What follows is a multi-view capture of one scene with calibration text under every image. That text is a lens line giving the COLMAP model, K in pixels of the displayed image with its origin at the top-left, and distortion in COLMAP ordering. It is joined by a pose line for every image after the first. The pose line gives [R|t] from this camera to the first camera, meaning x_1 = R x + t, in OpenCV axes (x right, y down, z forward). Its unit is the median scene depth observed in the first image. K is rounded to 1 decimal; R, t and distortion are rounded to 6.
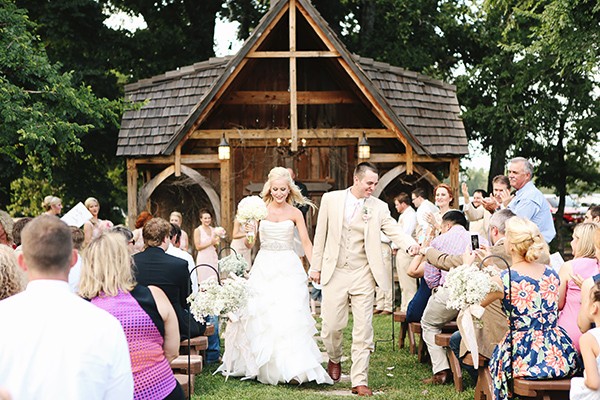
lens RADIAL K [[1055.3, 0, 298.1], [0, 1055.3, 192.6], [0, 0, 1]] dist [0.189977, 0.092848]
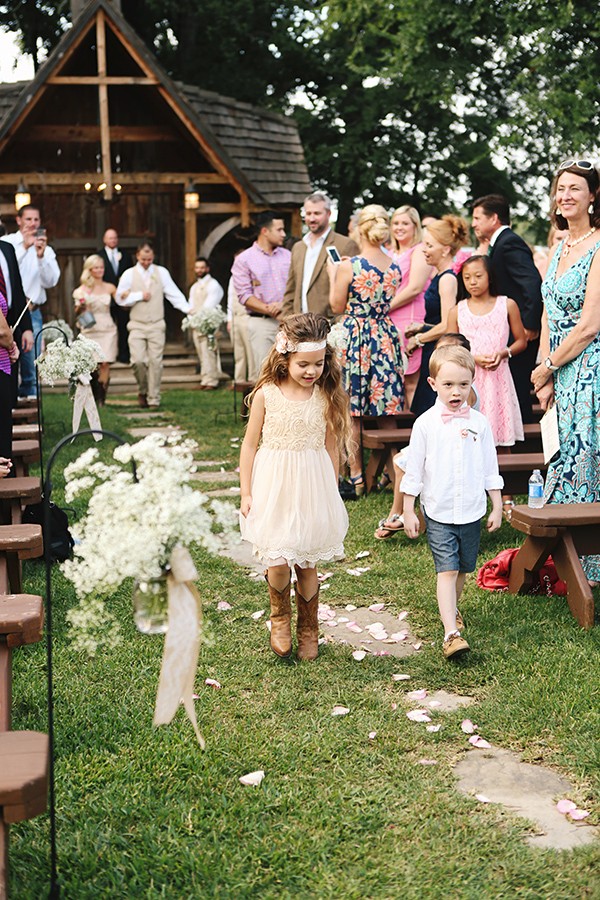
lens RADIAL K [[1317.7, 0, 300.0], [0, 1317.7, 450.0], [0, 0, 1]] dist [0.015907, 0.112651]
pose [[0.988348, -0.030313, 0.149160, -0.015258], [0.007456, 0.988434, 0.151468, -0.000463], [-0.152026, -0.148591, 0.977143, -0.074837]]
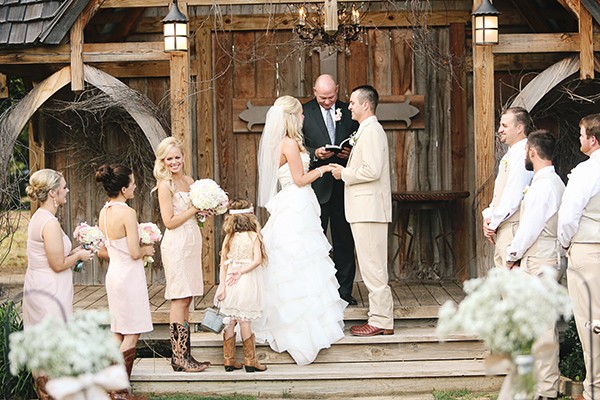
lens RADIAL K [[1560.7, 0, 300.0], [0, 1560.7, 200.0], [0, 0, 1]] dist [-0.081346, 0.208327]
pose [[0.998448, -0.012332, -0.054315, 0.018424], [0.014580, 0.999045, 0.041192, 0.005410], [0.053755, -0.041920, 0.997674, 0.328871]]
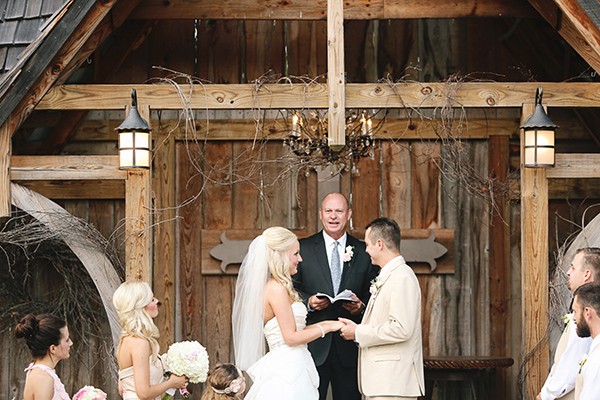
lens RADIAL K [[2174.5, 0, 309.9], [0, 2174.5, 200.6], [0, 0, 1]] dist [0.314036, 1.520085]
pose [[0.999403, 0.001577, -0.034500, 0.012286], [-0.002741, 0.999427, -0.033738, 0.003086], [0.034427, 0.033813, 0.998835, 0.282659]]
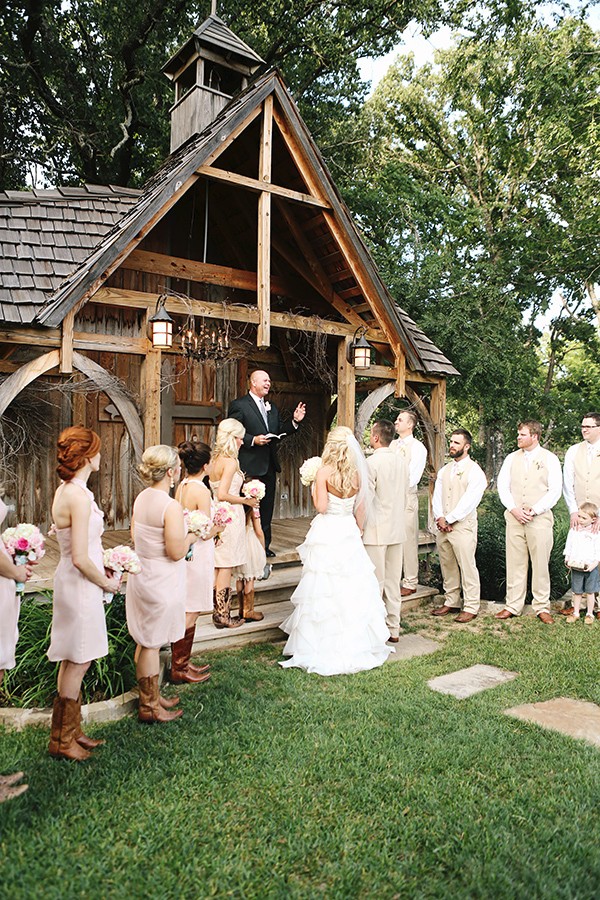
lens RADIAL K [[624.8, 0, 300.0], [0, 624.8, 450.0], [0, 0, 1]] dist [-0.129672, 0.159725]
pose [[0.832342, 0.013107, 0.554107, -0.181058], [-0.026363, 0.999525, 0.015957, 0.013220], [-0.553635, -0.027890, 0.832292, 0.692511]]
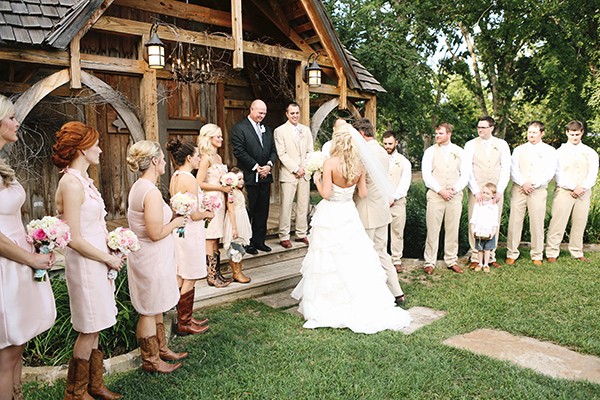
lens RADIAL K [[441.0, 0, 300.0], [0, 441.0, 200.0], [0, 0, 1]] dist [-0.089644, 0.085330]
pose [[0.777893, -0.066608, 0.624857, -0.171452], [-0.002034, 0.994094, 0.108500, 0.020503], [-0.628394, -0.085672, 0.773163, 0.720734]]
